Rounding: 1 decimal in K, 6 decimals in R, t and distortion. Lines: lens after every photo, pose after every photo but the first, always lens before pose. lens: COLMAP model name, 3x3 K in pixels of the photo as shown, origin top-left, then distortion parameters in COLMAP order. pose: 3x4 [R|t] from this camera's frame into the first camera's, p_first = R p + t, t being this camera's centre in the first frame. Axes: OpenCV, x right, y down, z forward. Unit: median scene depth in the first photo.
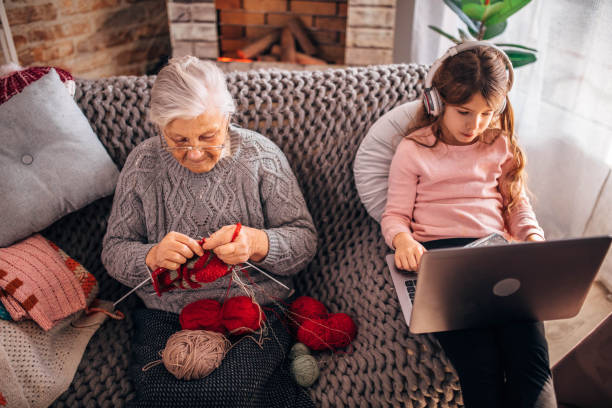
lens RADIAL K [[587.5, 0, 306.0], [0, 587.5, 204.0], [0, 0, 1]] dist [-0.011549, 0.009937]
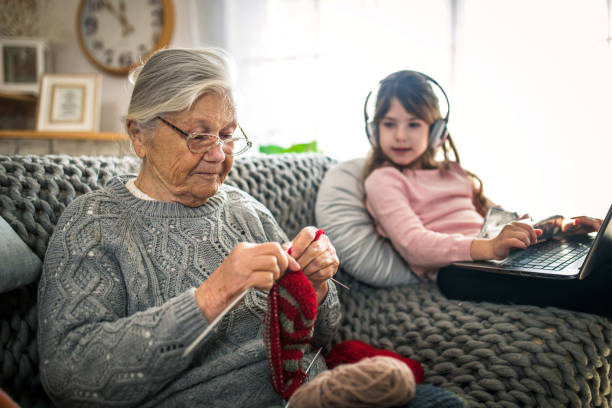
lens RADIAL K [[594.0, 0, 303.3], [0, 594.0, 214.3], [0, 0, 1]] dist [-0.007130, -0.000751]
pose [[0.763307, -0.025245, 0.645543, -0.500113], [0.393206, 0.810991, -0.433223, 0.288711], [-0.512593, 0.584513, 0.628962, 0.451390]]
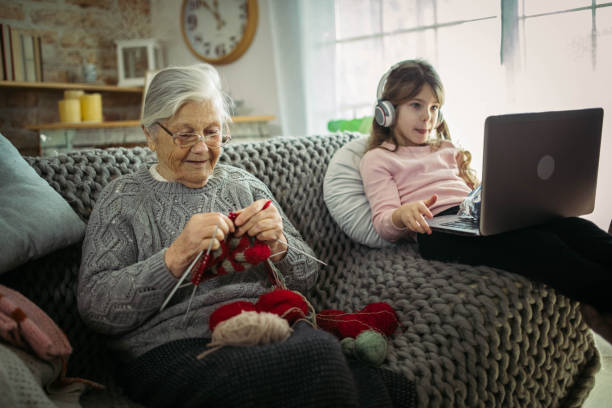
lens RADIAL K [[594.0, 0, 303.3], [0, 594.0, 214.3], [0, 0, 1]] dist [-0.007130, -0.000751]
pose [[0.905954, -0.070327, 0.417495, -0.389422], [0.281875, 0.835976, -0.470840, 0.440906], [-0.315903, 0.544240, 0.777179, 0.214415]]
